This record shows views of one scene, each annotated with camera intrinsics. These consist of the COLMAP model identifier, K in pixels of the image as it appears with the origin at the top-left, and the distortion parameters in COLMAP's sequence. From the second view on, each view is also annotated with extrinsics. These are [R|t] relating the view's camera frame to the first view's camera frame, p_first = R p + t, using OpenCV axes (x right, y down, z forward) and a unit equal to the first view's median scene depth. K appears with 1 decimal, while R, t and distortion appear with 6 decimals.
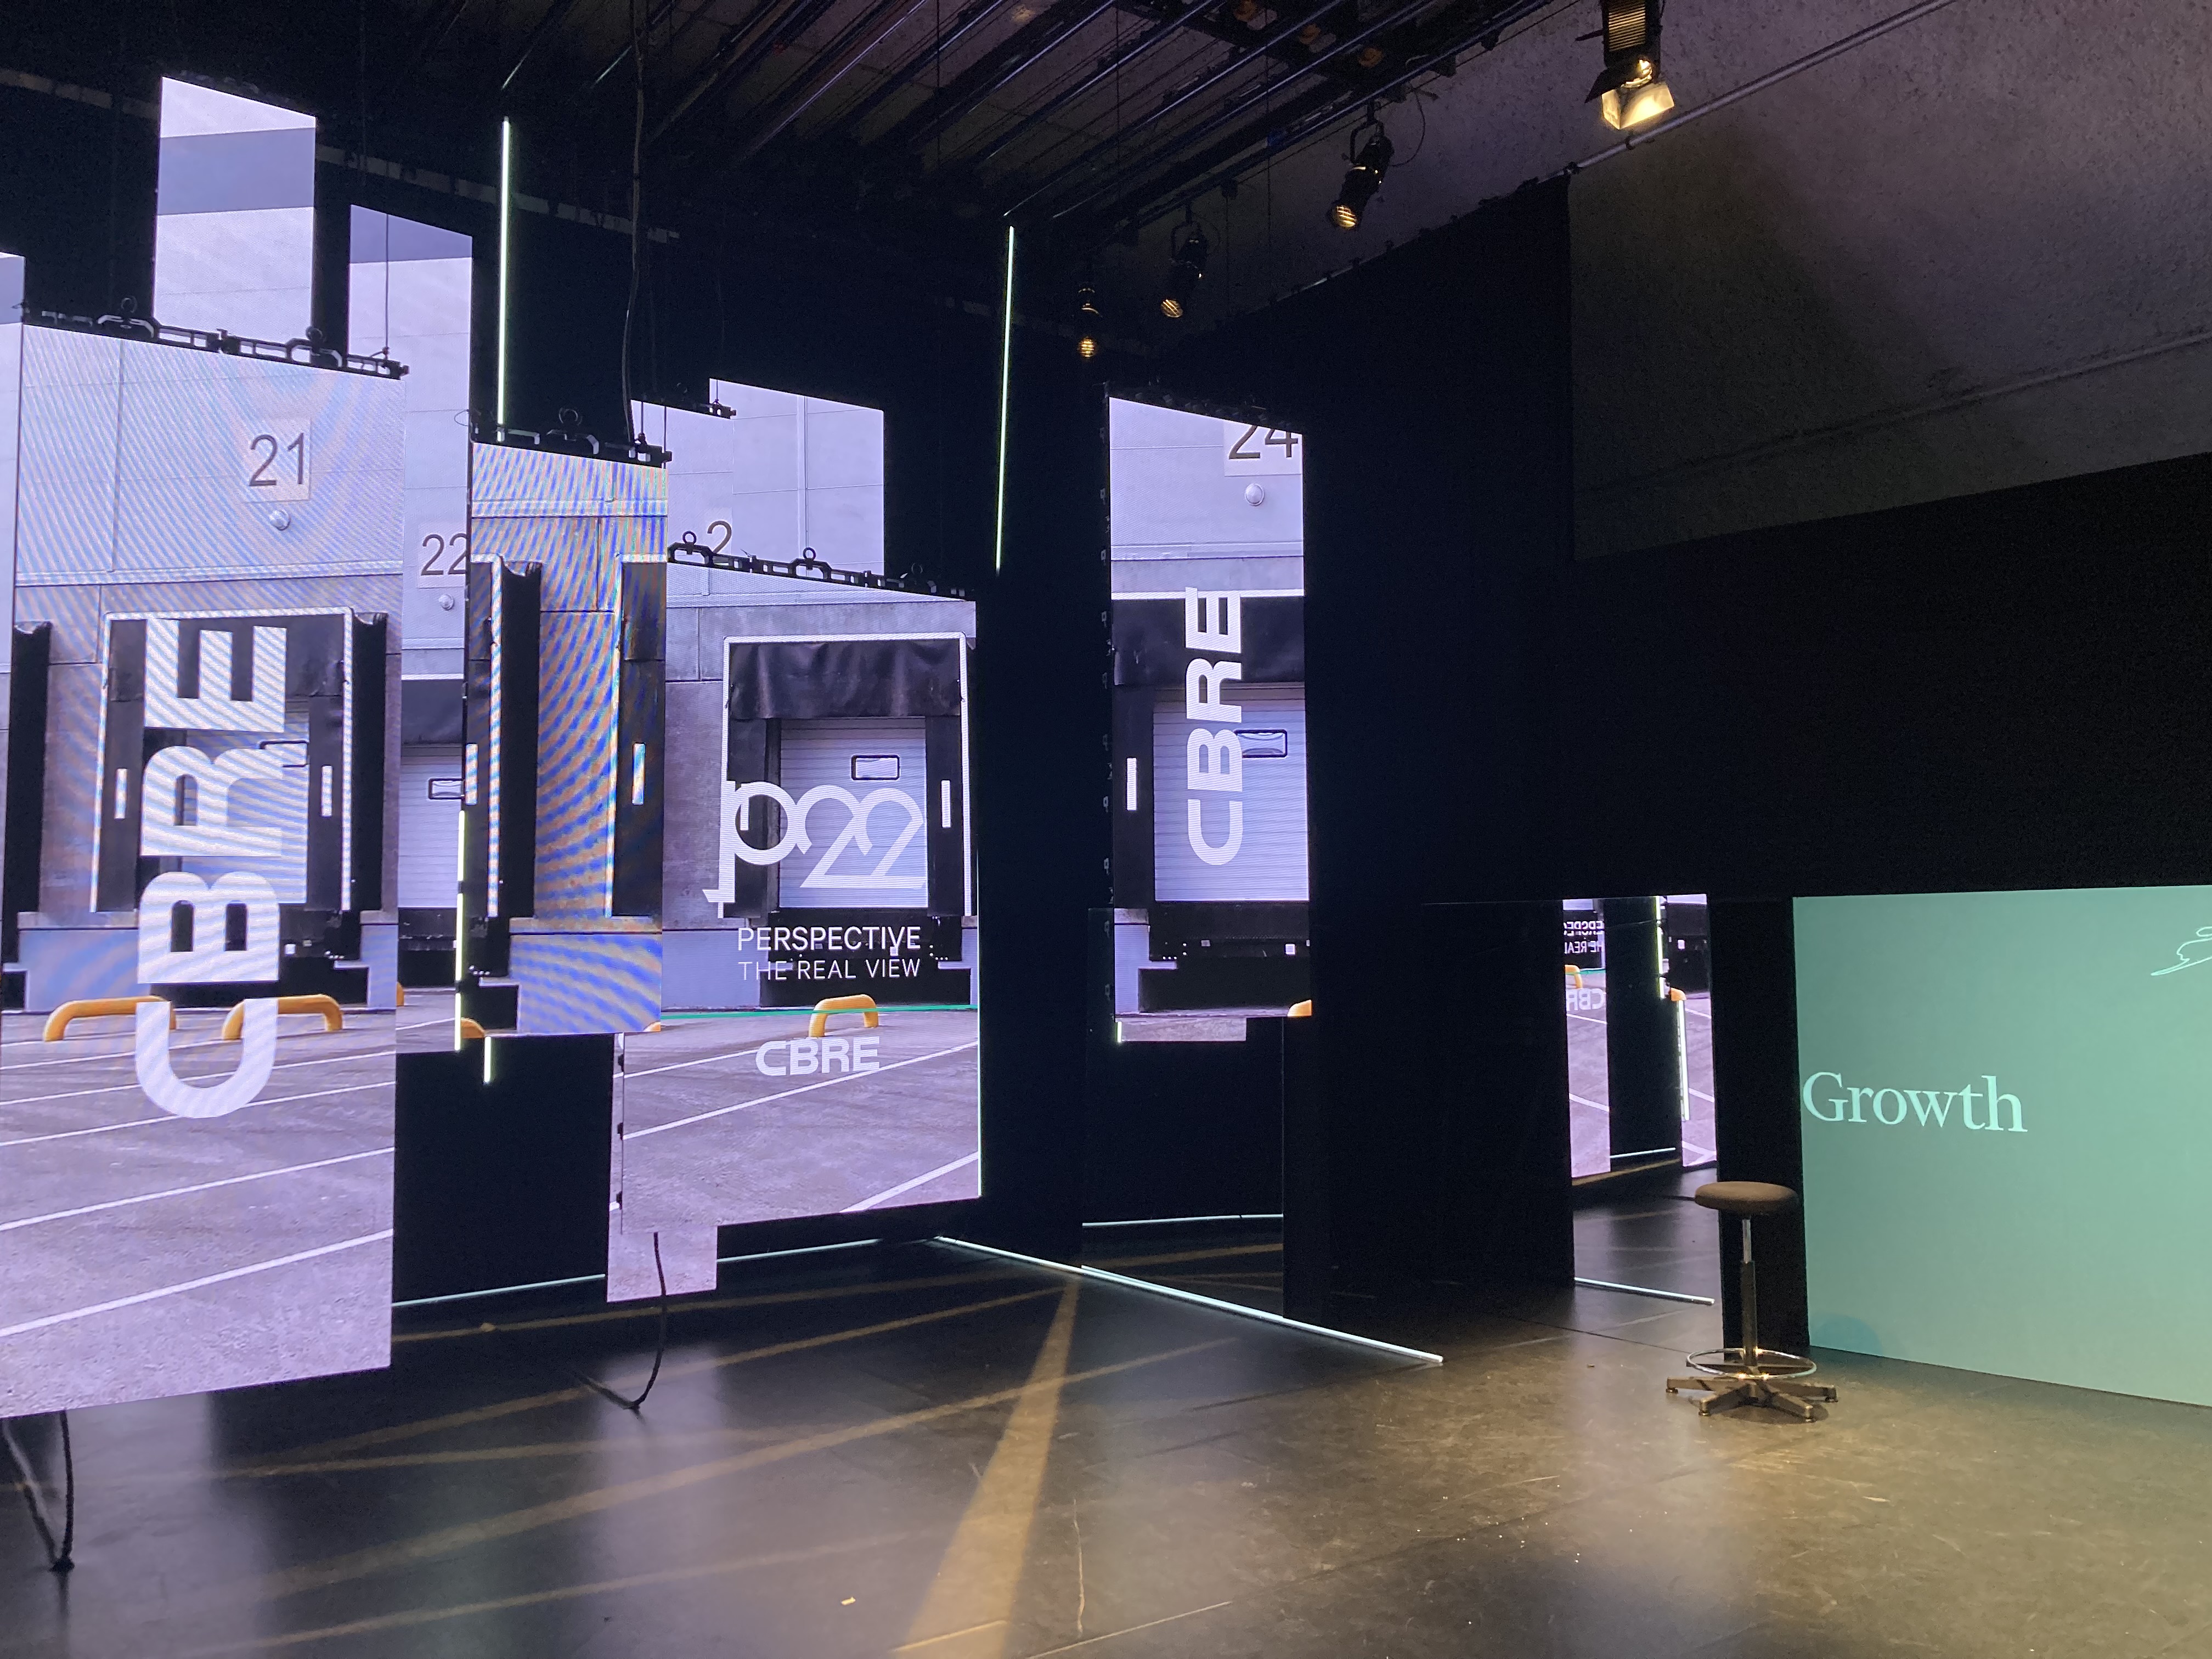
lens RADIAL K [[1792.0, 0, 1106.0], [0, 1792.0, 829.5], [0, 0, 1]] dist [0.028064, -0.018401]
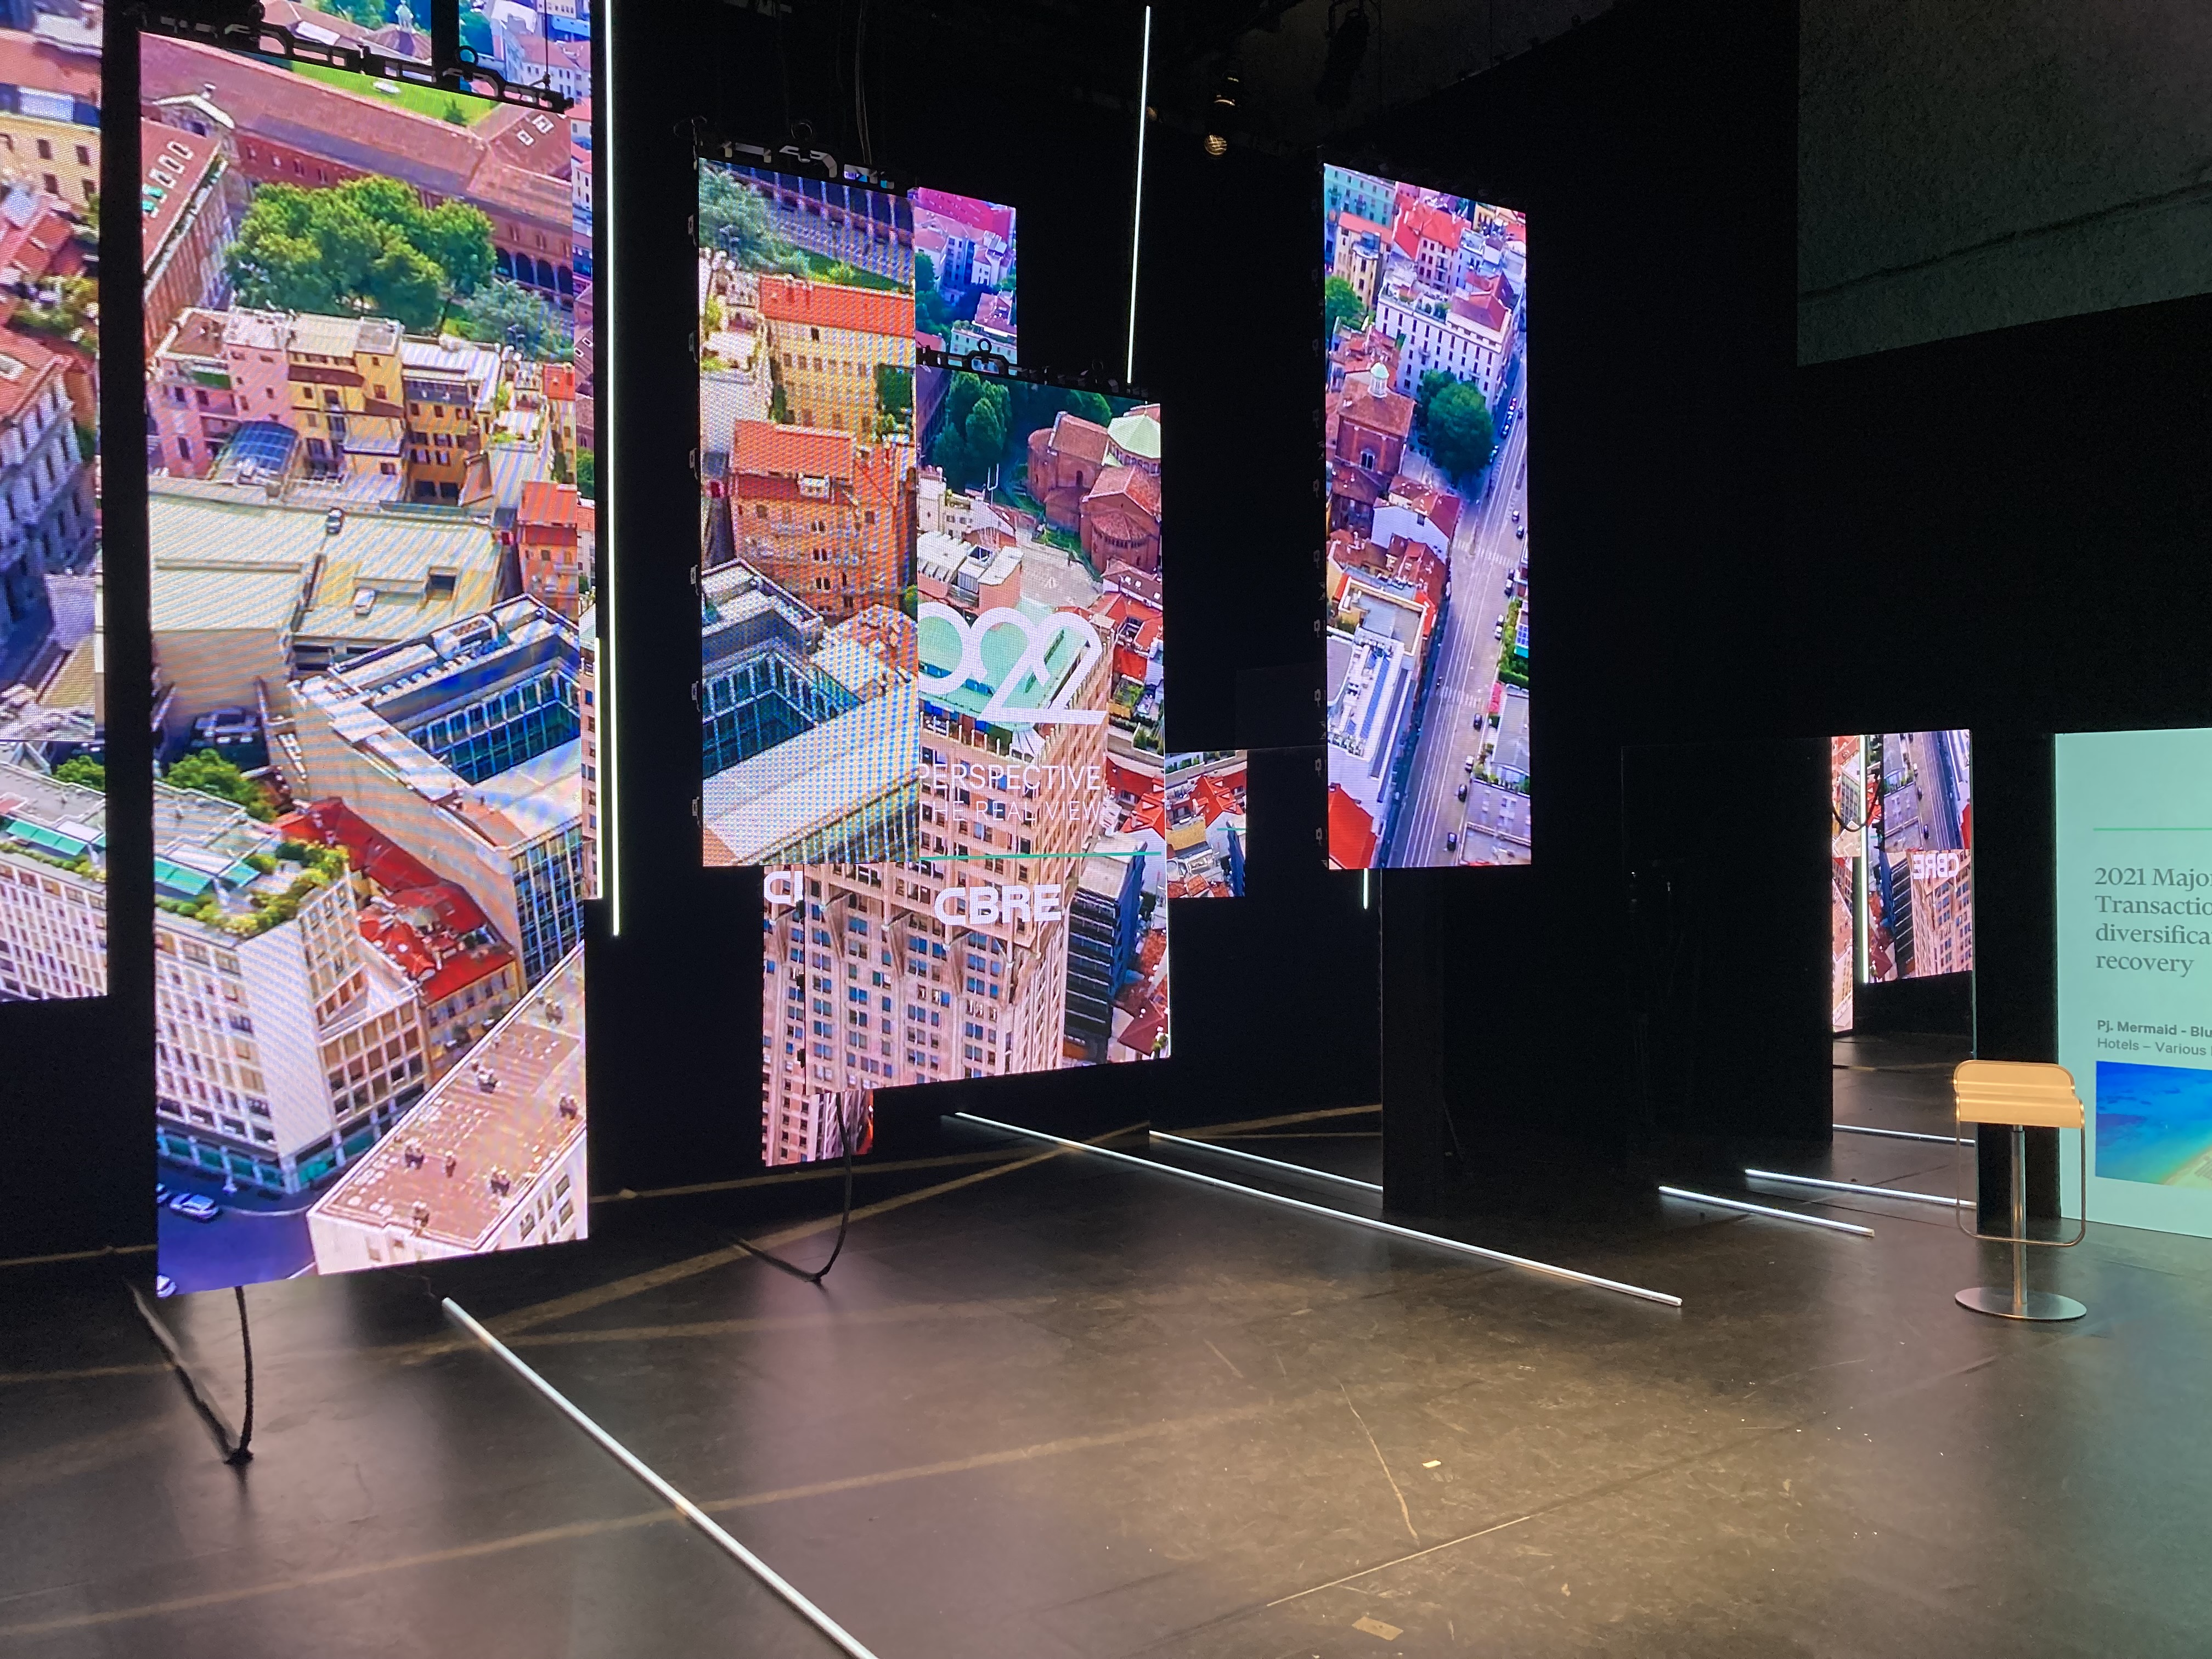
lens RADIAL K [[1782.6, 0, 1106.0], [0, 1782.6, 829.5], [0, 0, 1]] dist [0.027839, -0.001635]
pose [[0.999996, 0.001425, -0.002365, -0.104173], [-0.001256, 0.997563, 0.069755, 0.025037], [0.002458, -0.069752, 0.997561, 0.096480]]
